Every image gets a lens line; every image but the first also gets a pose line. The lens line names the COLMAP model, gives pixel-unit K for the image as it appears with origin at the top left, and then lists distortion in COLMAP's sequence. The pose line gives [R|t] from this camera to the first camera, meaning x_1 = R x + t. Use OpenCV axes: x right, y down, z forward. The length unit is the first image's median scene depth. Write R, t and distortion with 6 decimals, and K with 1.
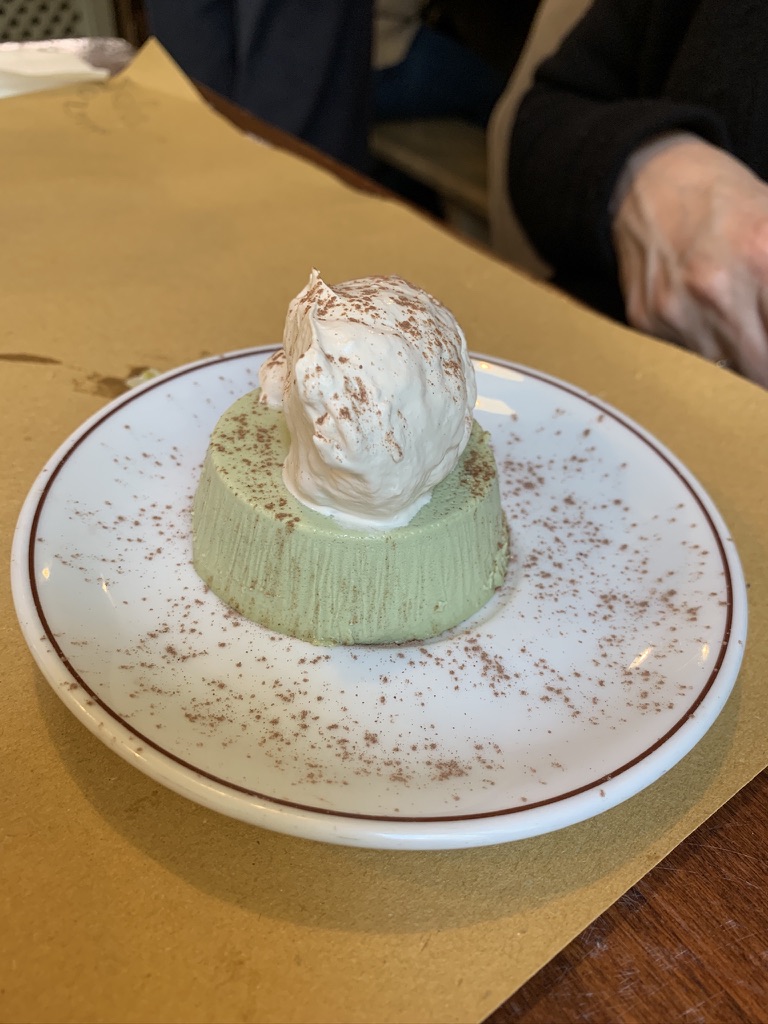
lens RADIAL K [[779.7, 0, 384.0], [0, 779.7, 512.0], [0, 0, 1]] dist [-0.001068, 0.001400]
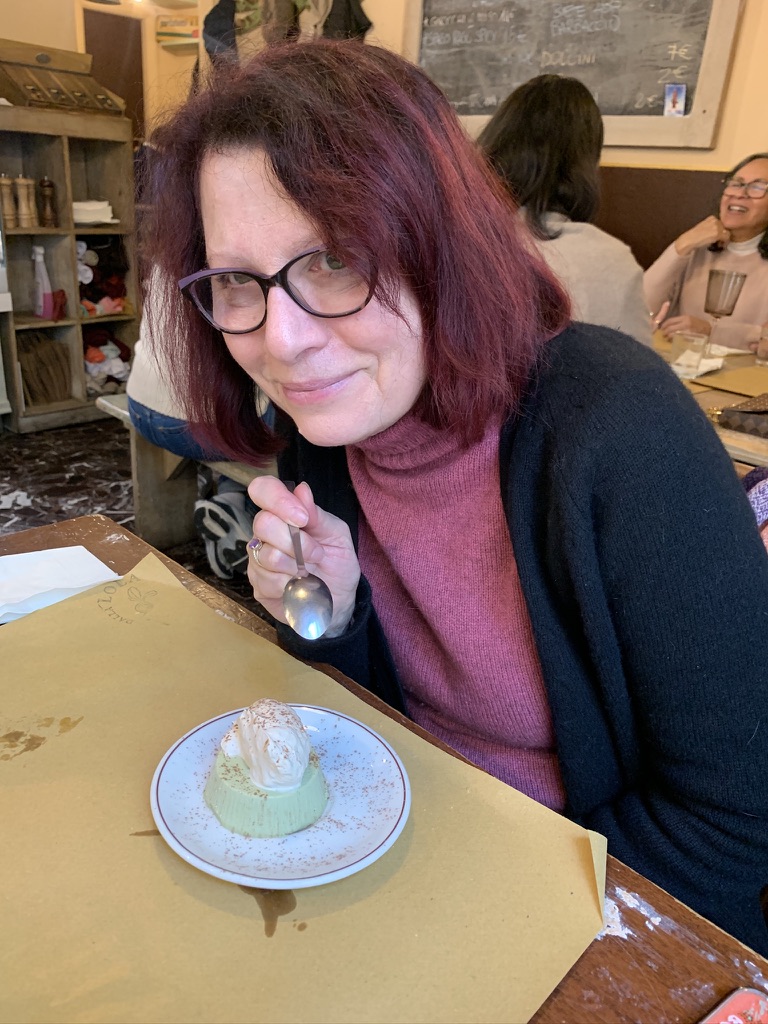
lens RADIAL K [[803.8, 0, 384.0], [0, 803.8, 512.0], [0, 0, 1]] dist [0.004717, 0.001424]
pose [[0.885720, -0.173039, 0.430765, -0.836954], [0.279282, 0.939844, -0.196712, -0.273147], [-0.370813, 0.294536, 0.880765, -2.152682]]
